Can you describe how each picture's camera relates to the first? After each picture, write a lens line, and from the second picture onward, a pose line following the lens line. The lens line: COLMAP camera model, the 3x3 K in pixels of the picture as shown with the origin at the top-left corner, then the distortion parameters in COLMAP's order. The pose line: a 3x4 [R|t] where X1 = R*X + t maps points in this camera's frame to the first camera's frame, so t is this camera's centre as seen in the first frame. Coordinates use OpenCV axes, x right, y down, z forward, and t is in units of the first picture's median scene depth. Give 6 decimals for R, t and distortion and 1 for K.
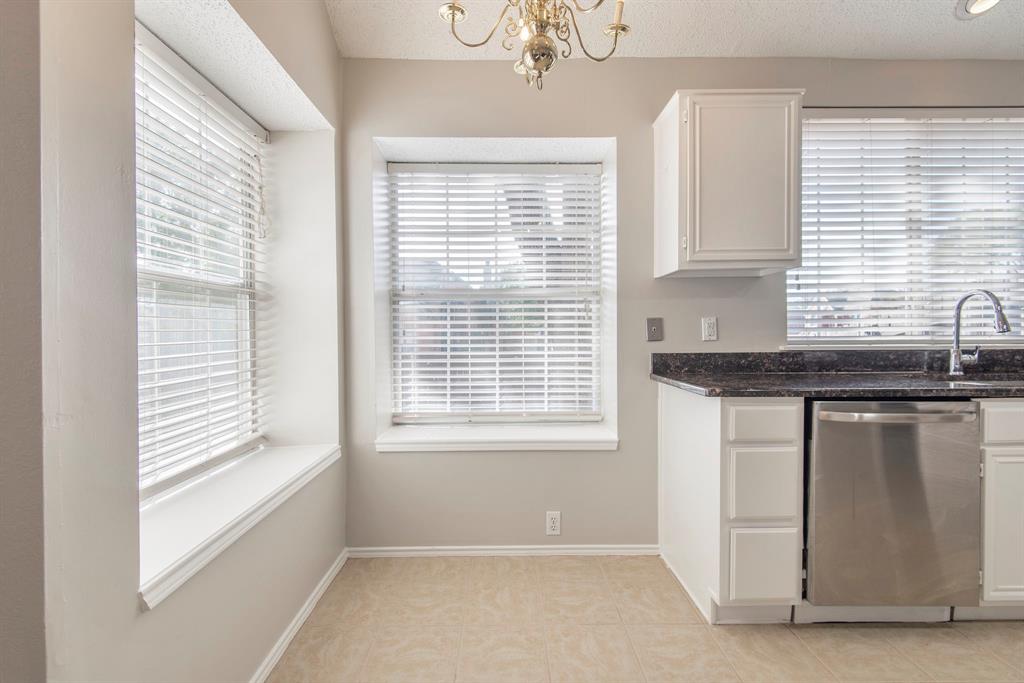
lens RADIAL K [[448.1, 0, 514.0], [0, 448.1, 344.4], [0, 0, 1]] dist [0.010150, -0.001029]
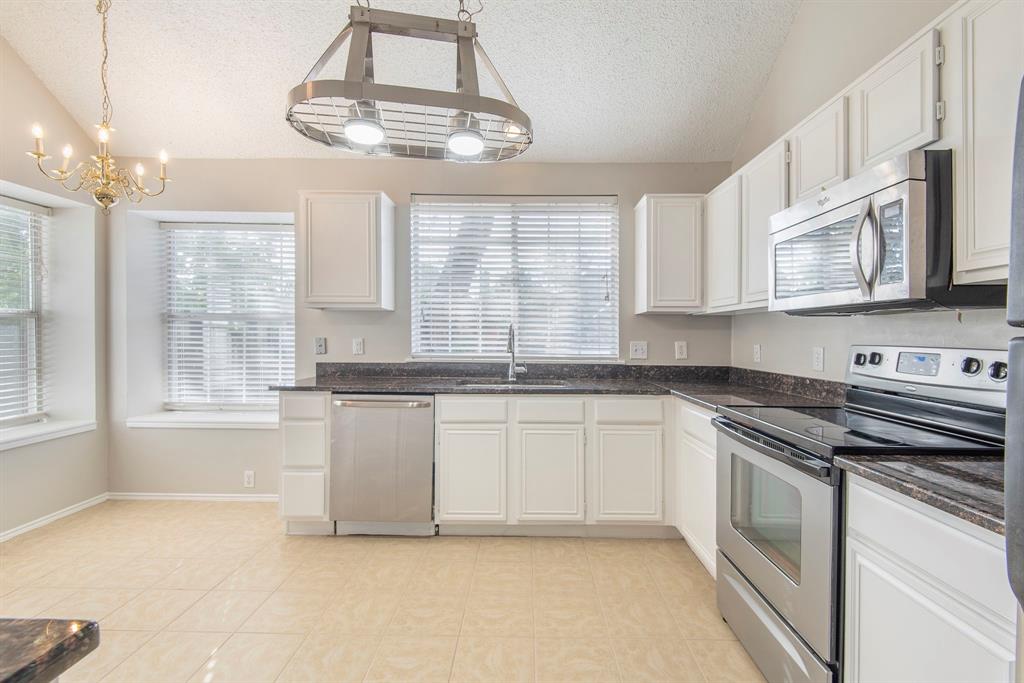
lens RADIAL K [[466.2, 0, 533.3], [0, 466.2, 340.9], [0, 0, 1]] dist [0.009498, -0.005298]
pose [[0.999464, 0.016381, -0.028346, 1.081097], [-0.017068, 0.999562, -0.024170, -0.024358], [0.027937, 0.024641, 0.999306, -0.503966]]
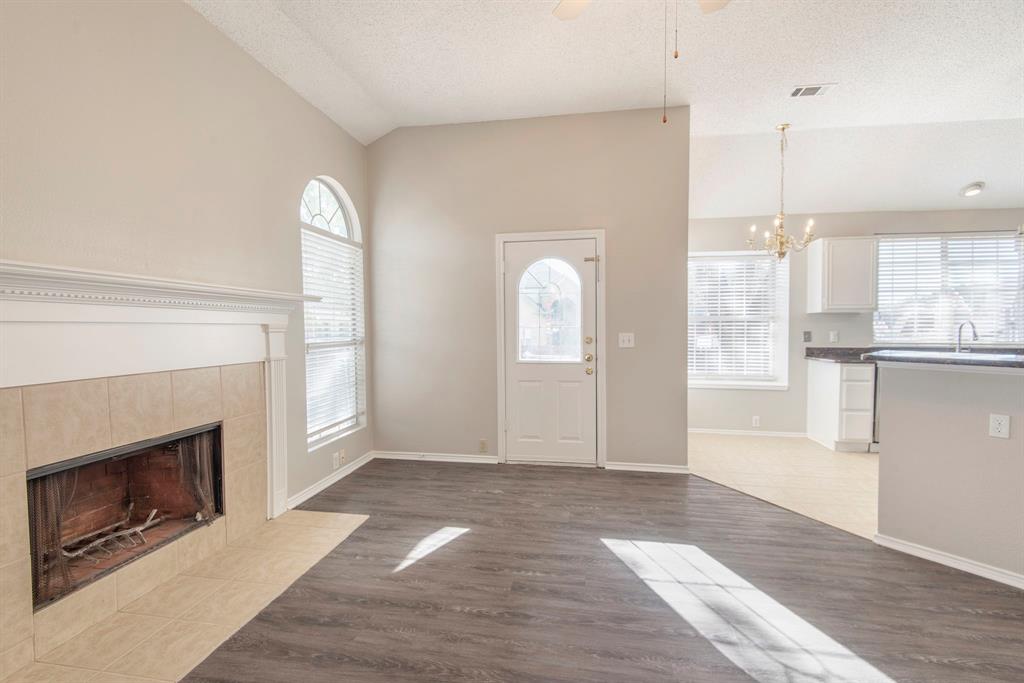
lens RADIAL K [[466.2, 0, 507.6], [0, 466.2, 346.5], [0, 0, 1]] dist [0.009498, -0.005298]
pose [[0.985501, 0.012573, -0.169202, -0.776452], [-0.009612, 0.999786, 0.018302, -0.012750], [0.169396, -0.016410, 0.985411, -1.578395]]
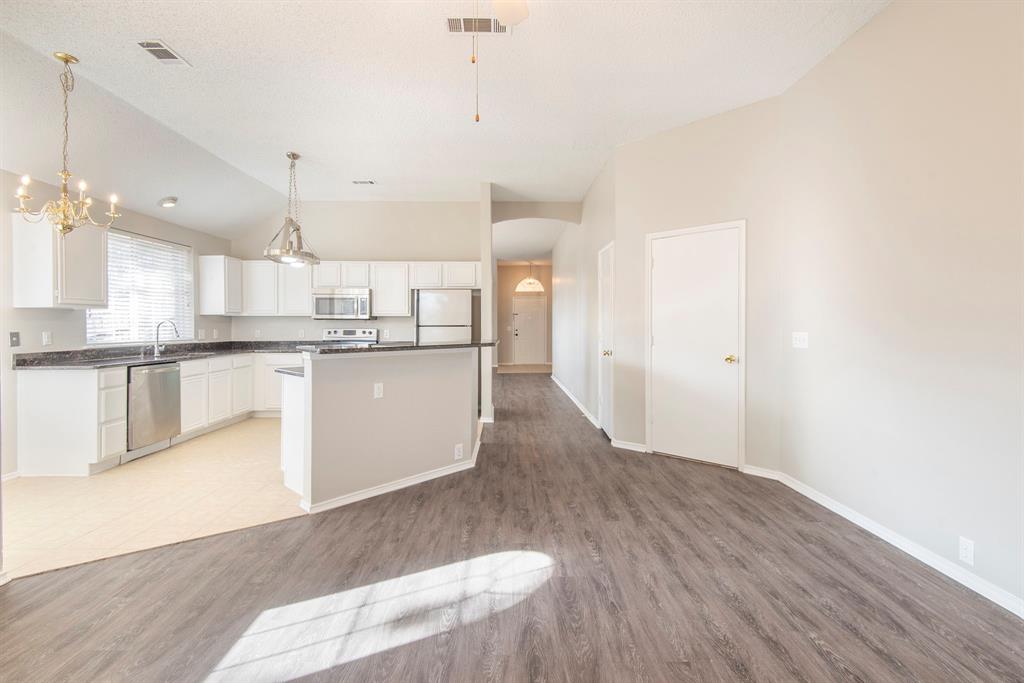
lens RADIAL K [[466.2, 0, 513.3], [0, 466.2, 316.1], [0, 0, 1]] dist [0.009498, -0.005298]
pose [[-0.007148, 0.023882, 0.999689, -1.428915], [0.035559, 0.999089, -0.023613, -0.013693], [-0.999342, 0.035379, -0.007991, -0.805791]]
